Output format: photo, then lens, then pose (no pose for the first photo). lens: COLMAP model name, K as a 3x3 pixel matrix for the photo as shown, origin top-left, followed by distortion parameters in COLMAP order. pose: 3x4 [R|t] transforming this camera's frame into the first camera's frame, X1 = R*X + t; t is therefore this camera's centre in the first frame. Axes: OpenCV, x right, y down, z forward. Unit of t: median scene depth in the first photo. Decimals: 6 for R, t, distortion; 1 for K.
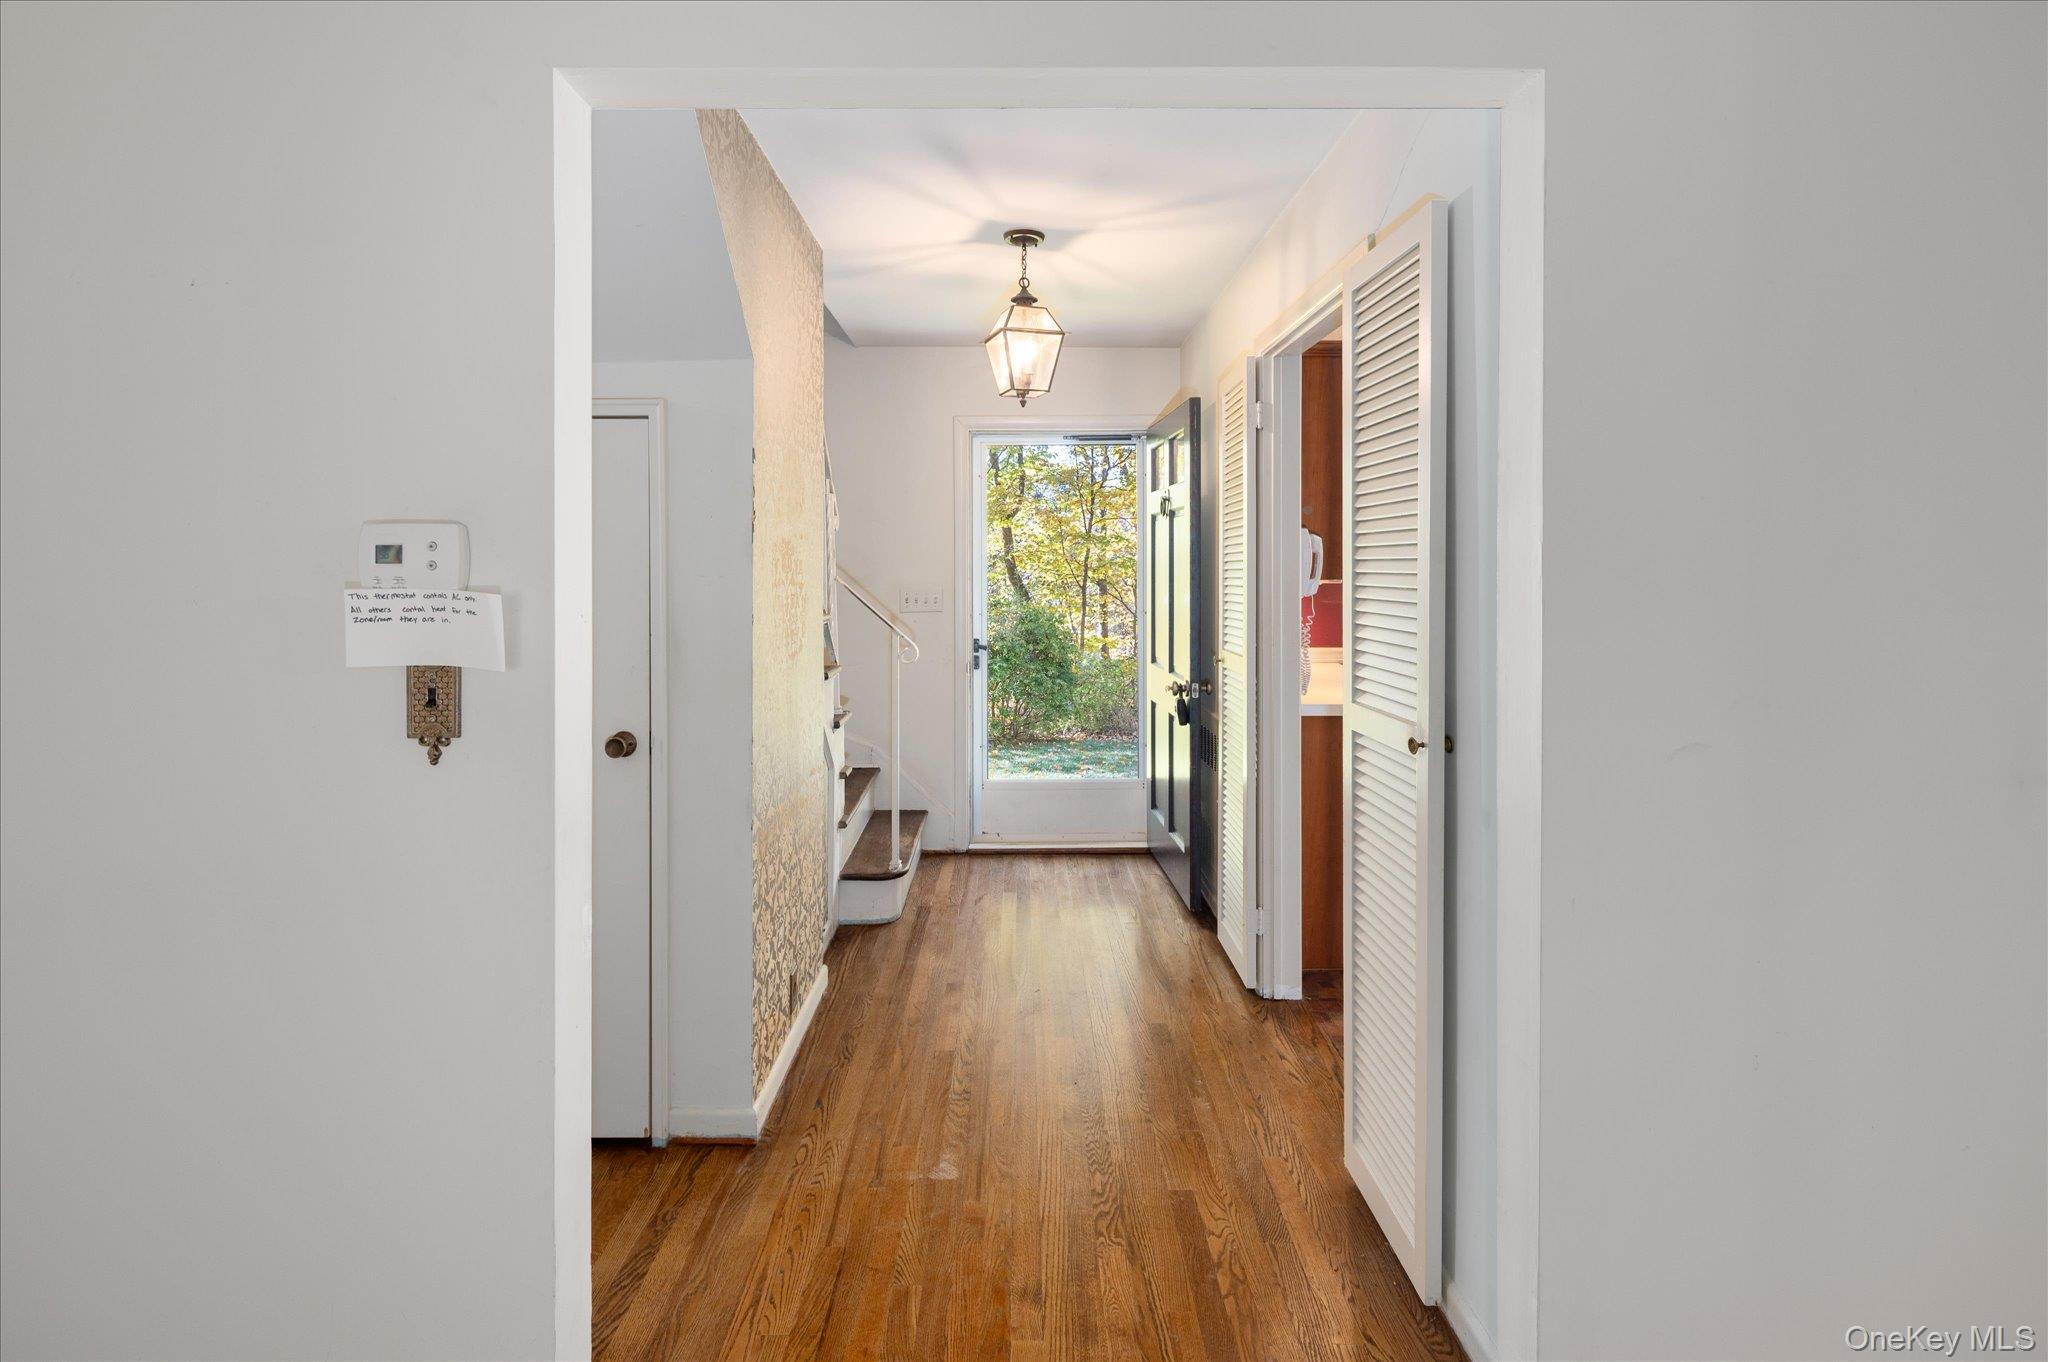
lens RADIAL K [[1005.7, 0, 1027.1], [0, 1005.7, 575.3], [0, 0, 1]] dist [0.009082, -0.006481]
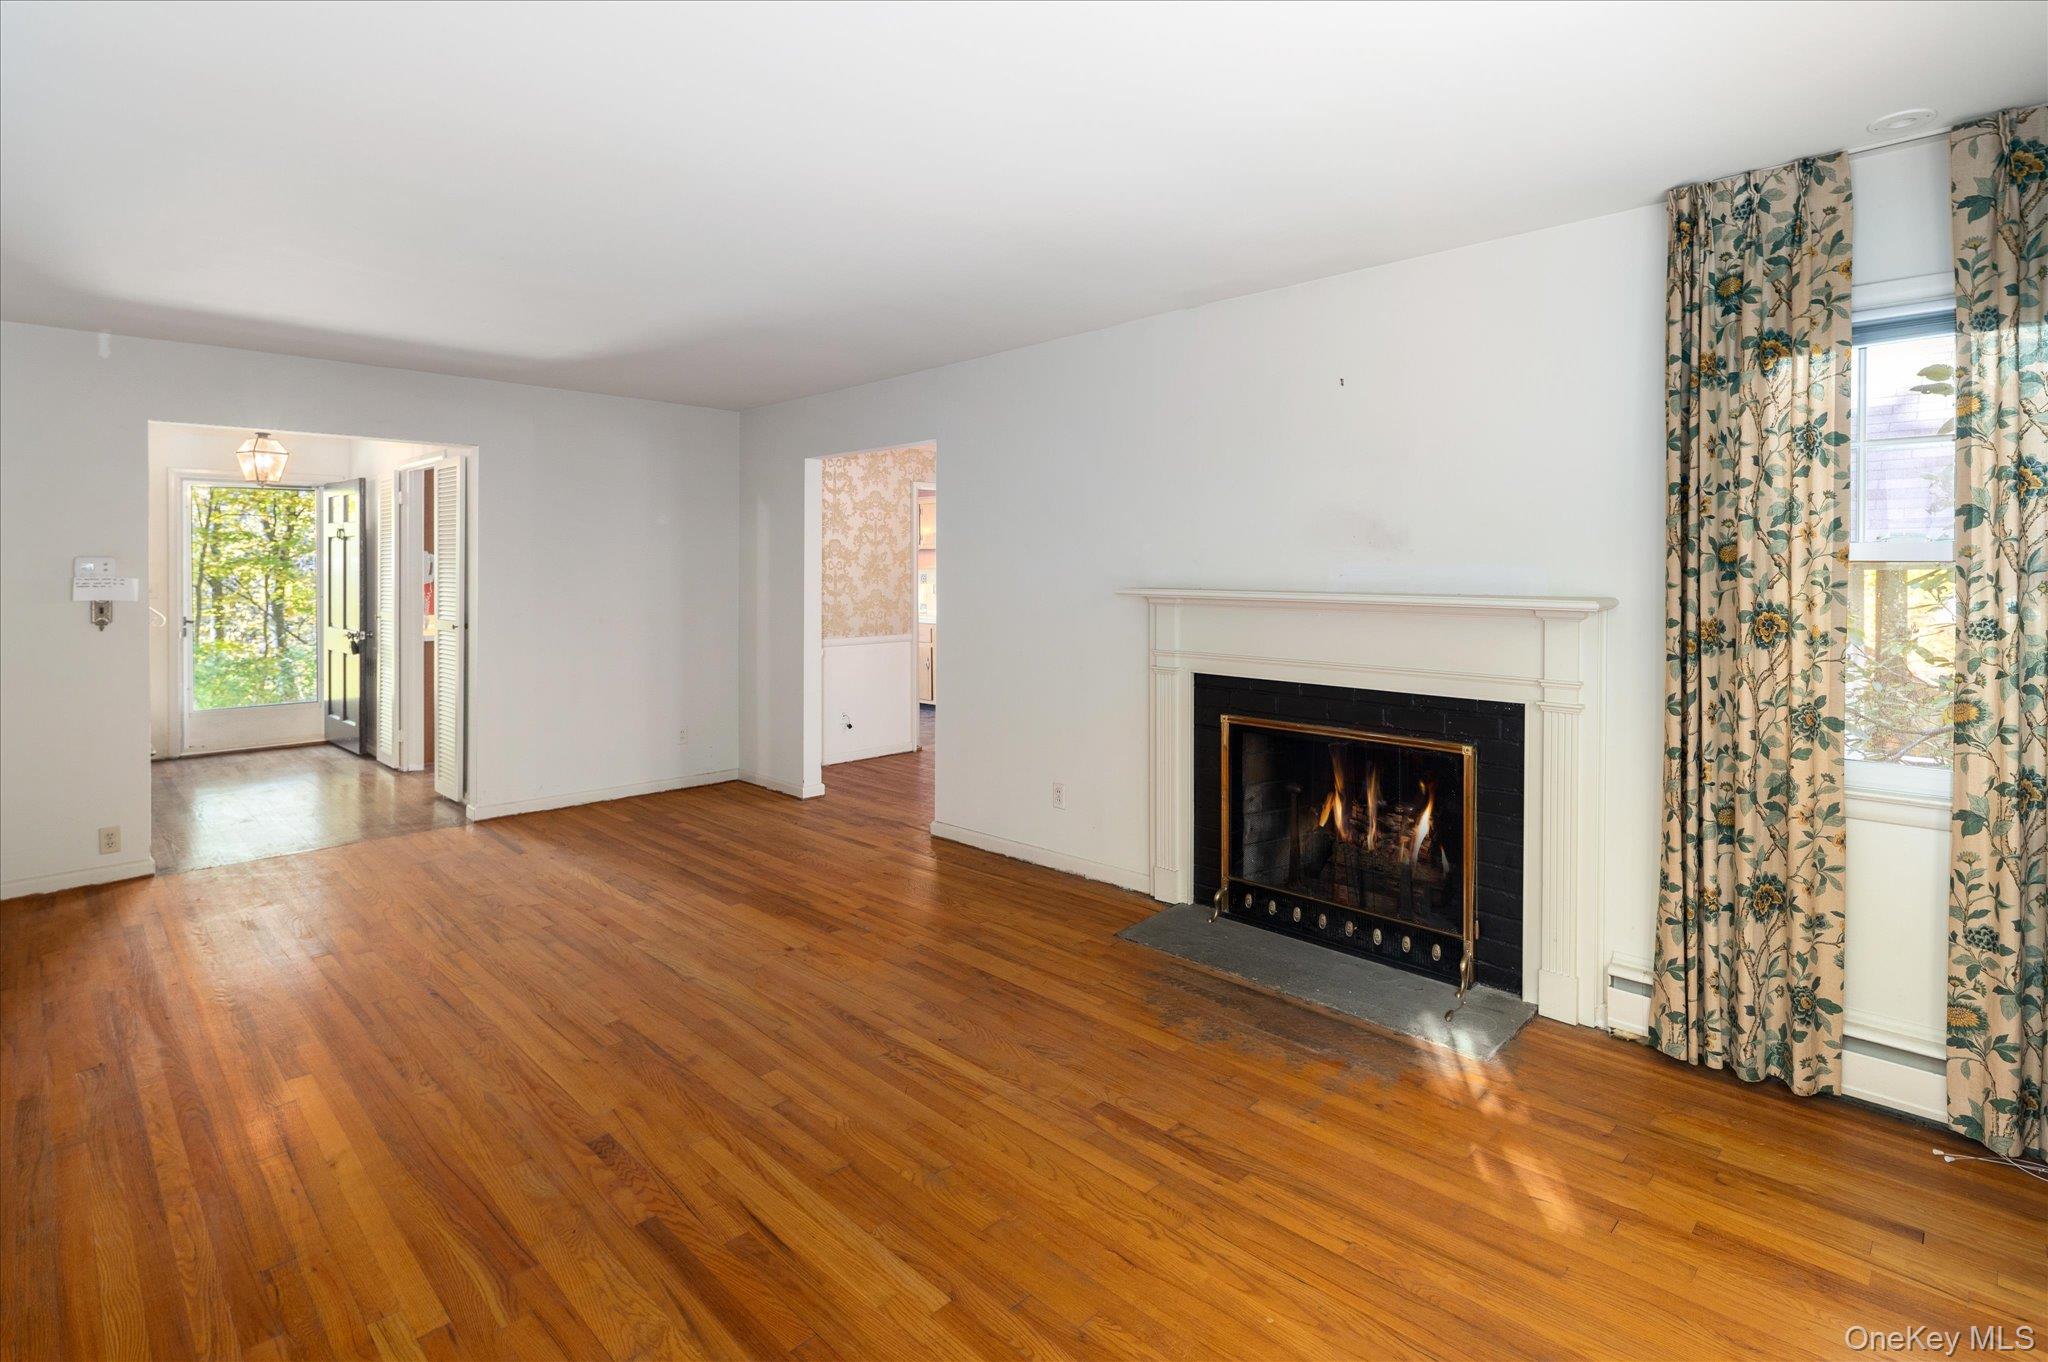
lens RADIAL K [[1005.7, 0, 1027.1], [0, 1005.7, 575.3], [0, 0, 1]] dist [0.009082, -0.006481]
pose [[0.719310, -0.005427, 0.694668, -0.224689], [0.003847, 0.999985, 0.003829, 0.001752], [-0.694678, -0.000082, 0.719321, -1.100695]]
